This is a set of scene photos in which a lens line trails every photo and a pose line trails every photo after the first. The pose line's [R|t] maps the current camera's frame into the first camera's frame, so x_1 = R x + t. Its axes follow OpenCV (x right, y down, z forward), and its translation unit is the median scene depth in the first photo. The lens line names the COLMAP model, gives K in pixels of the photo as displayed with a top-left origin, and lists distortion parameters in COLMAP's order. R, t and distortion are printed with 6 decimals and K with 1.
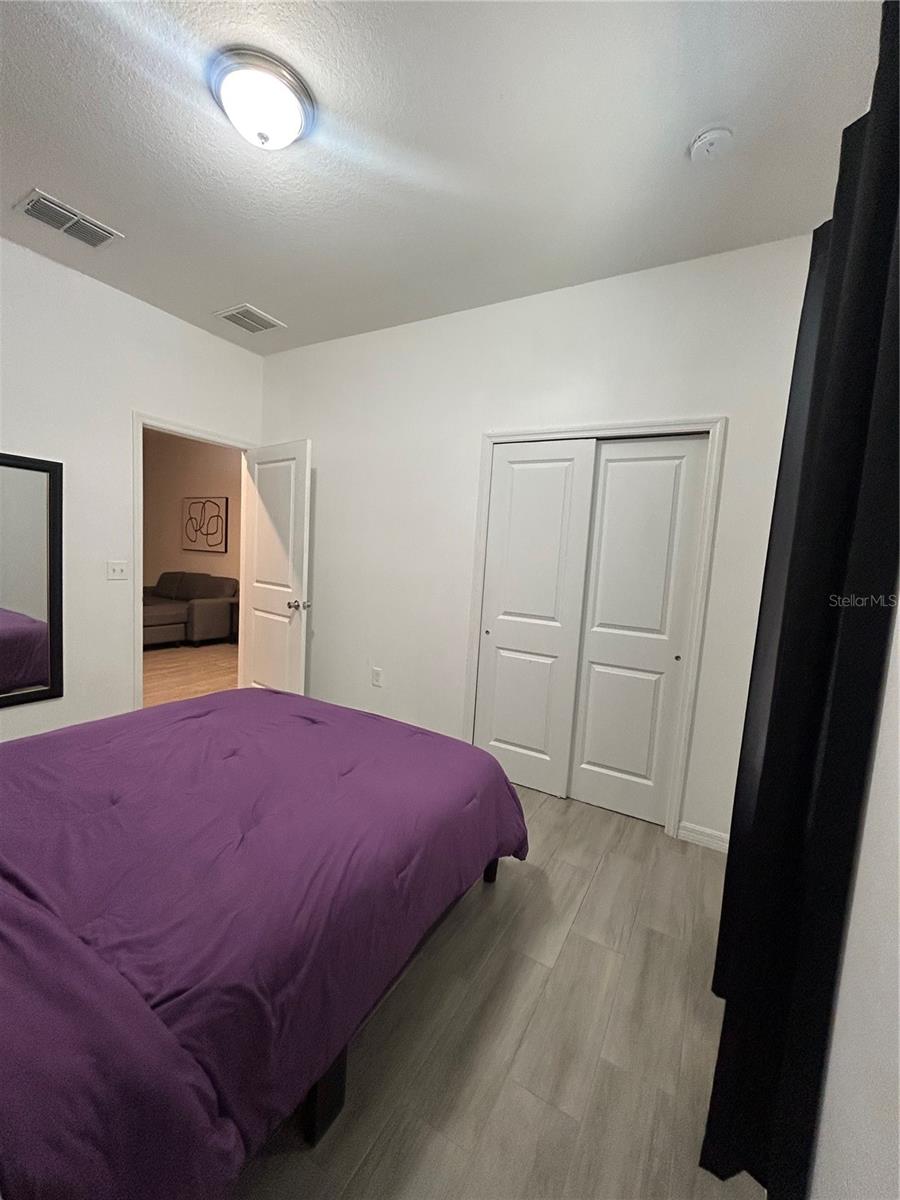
lens RADIAL K [[485.8, 0, 453.9], [0, 485.8, 605.0], [0, 0, 1]] dist [-0.003421, 0.000099]
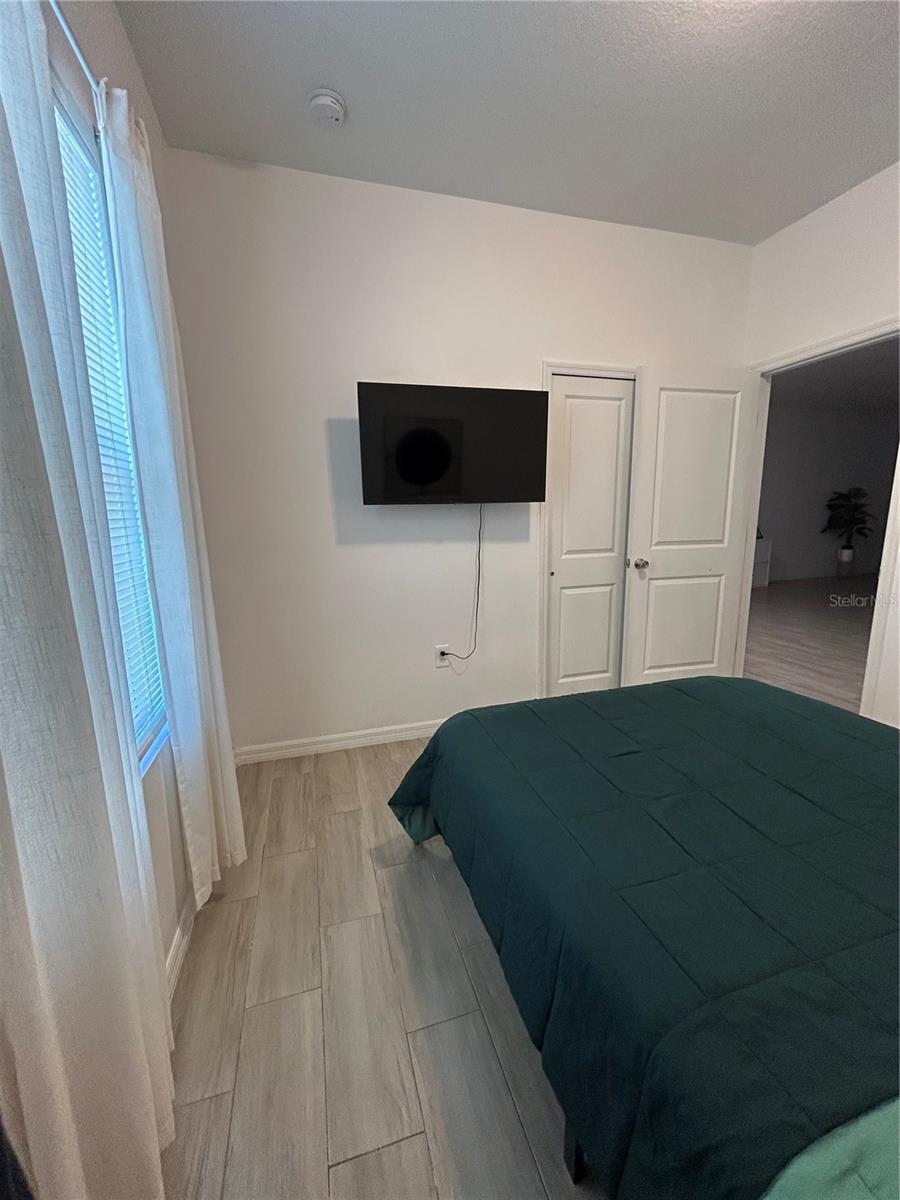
lens RADIAL K [[485.8, 0, 451.2], [0, 485.8, 592.5], [0, 0, 1]] dist [-0.003421, 0.000099]
pose [[0.698840, -0.210685, 0.683546, -0.679368], [0.145829, 0.977531, 0.152207, -0.079335], [-0.700255, -0.006688, 0.713862, 0.407821]]
